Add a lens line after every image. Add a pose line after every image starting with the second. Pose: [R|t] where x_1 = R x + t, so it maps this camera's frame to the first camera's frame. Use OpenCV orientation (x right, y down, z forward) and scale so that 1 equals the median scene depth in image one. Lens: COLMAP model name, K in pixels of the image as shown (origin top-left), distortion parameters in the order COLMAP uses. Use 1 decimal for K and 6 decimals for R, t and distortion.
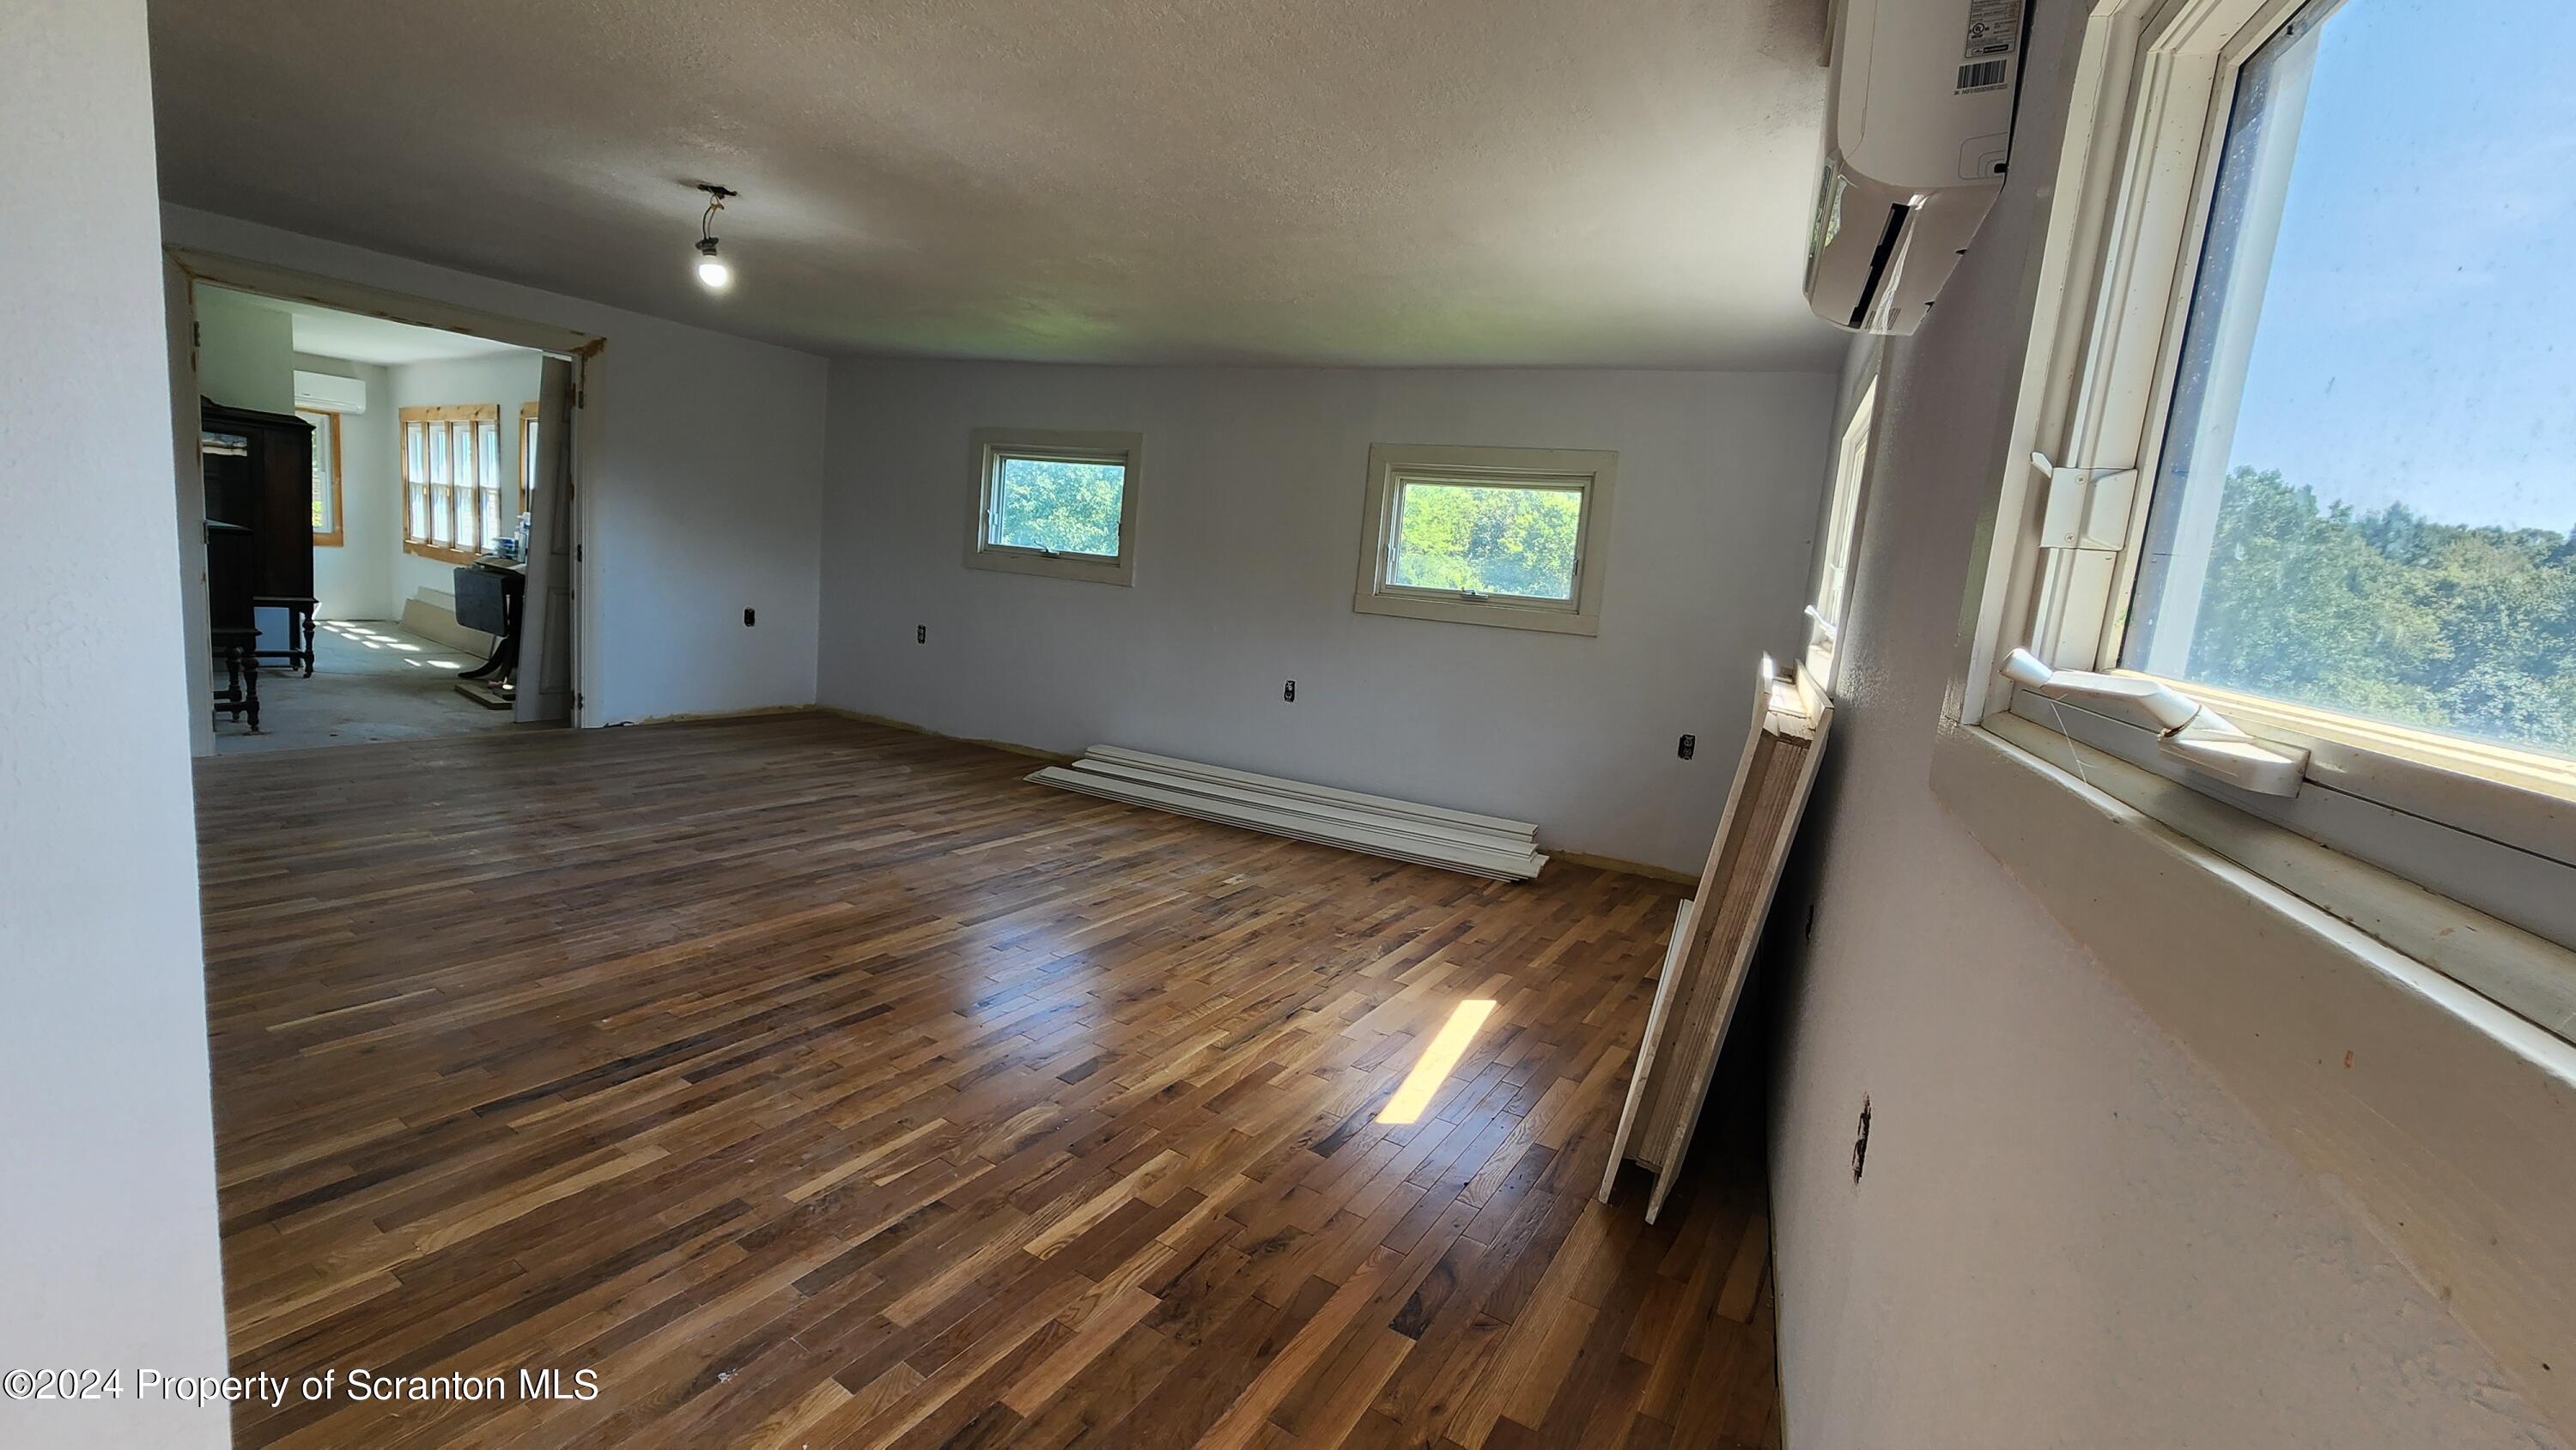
lens RADIAL K [[1062.6, 0, 1277.5], [0, 1062.6, 726.6], [0, 0, 1]] dist [-0.002566, -0.000618]
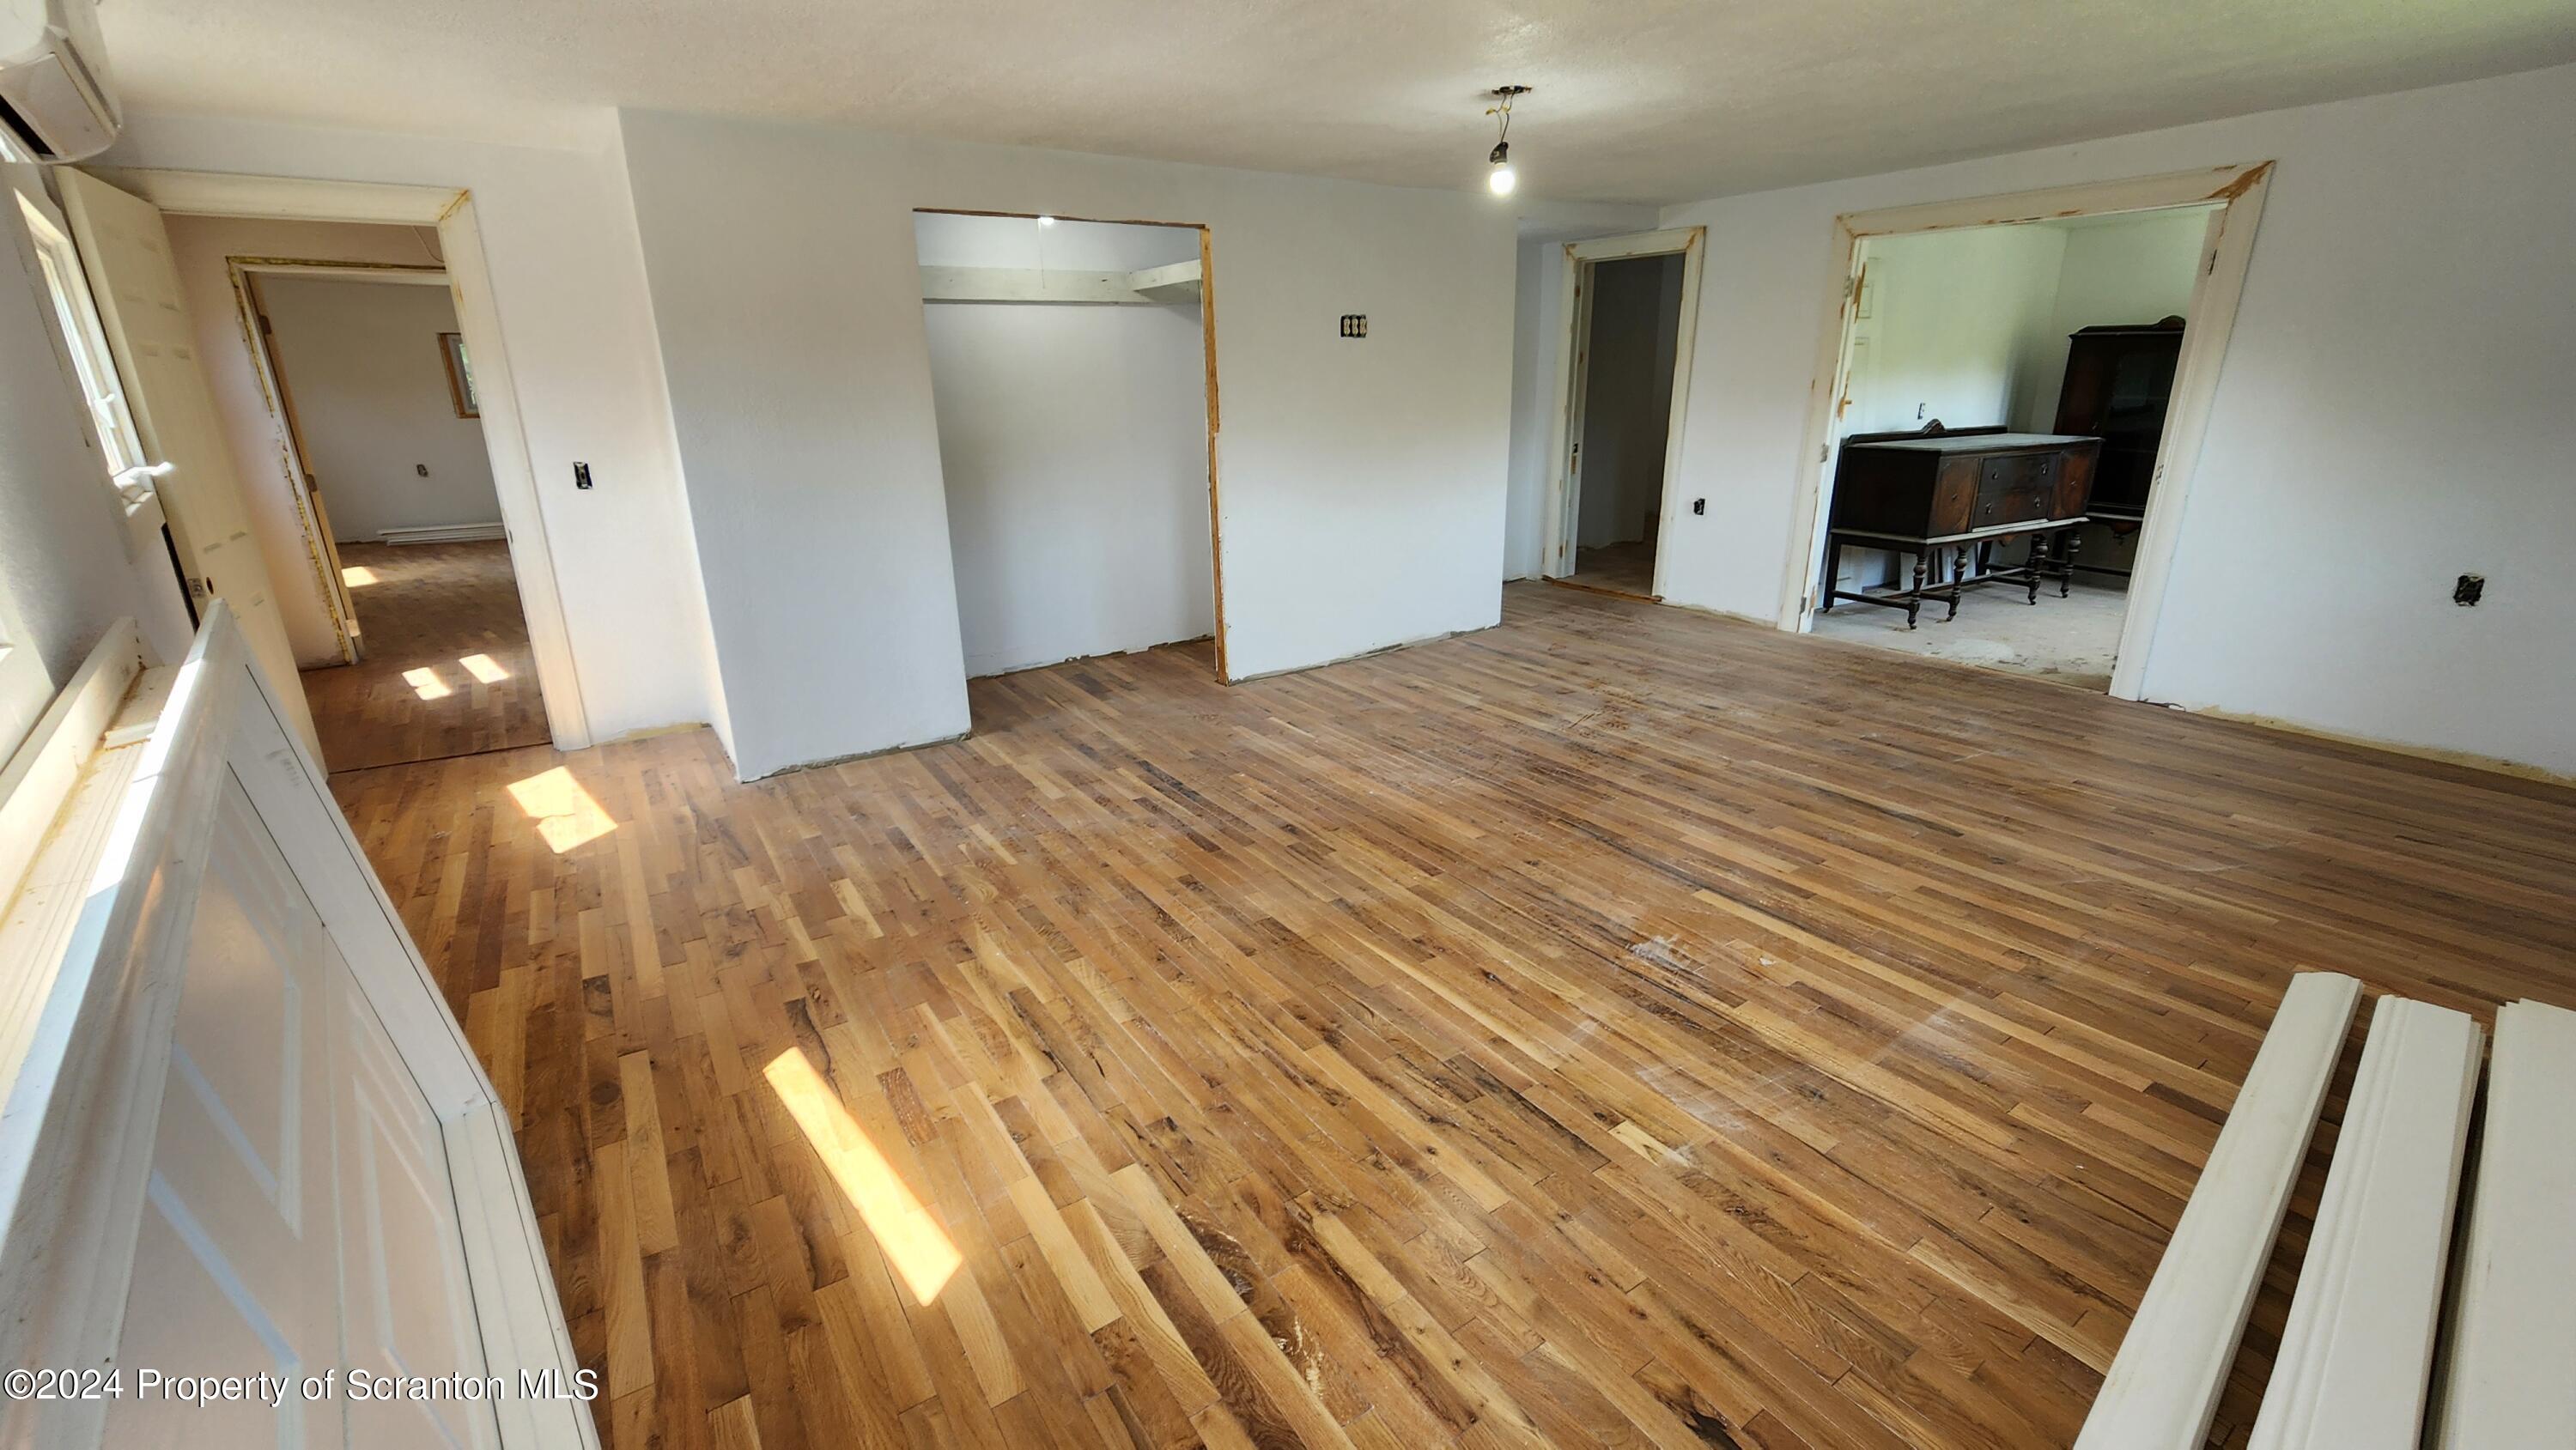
lens RADIAL K [[1062.6, 0, 1283.7], [0, 1062.6, 721.3], [0, 0, 1]] dist [-0.002566, -0.000618]
pose [[-0.404098, 0.204182, -0.891636, 0.475674], [-0.160567, 0.943799, 0.288898, -0.169643], [0.900513, 0.259910, -0.348602, 1.111926]]
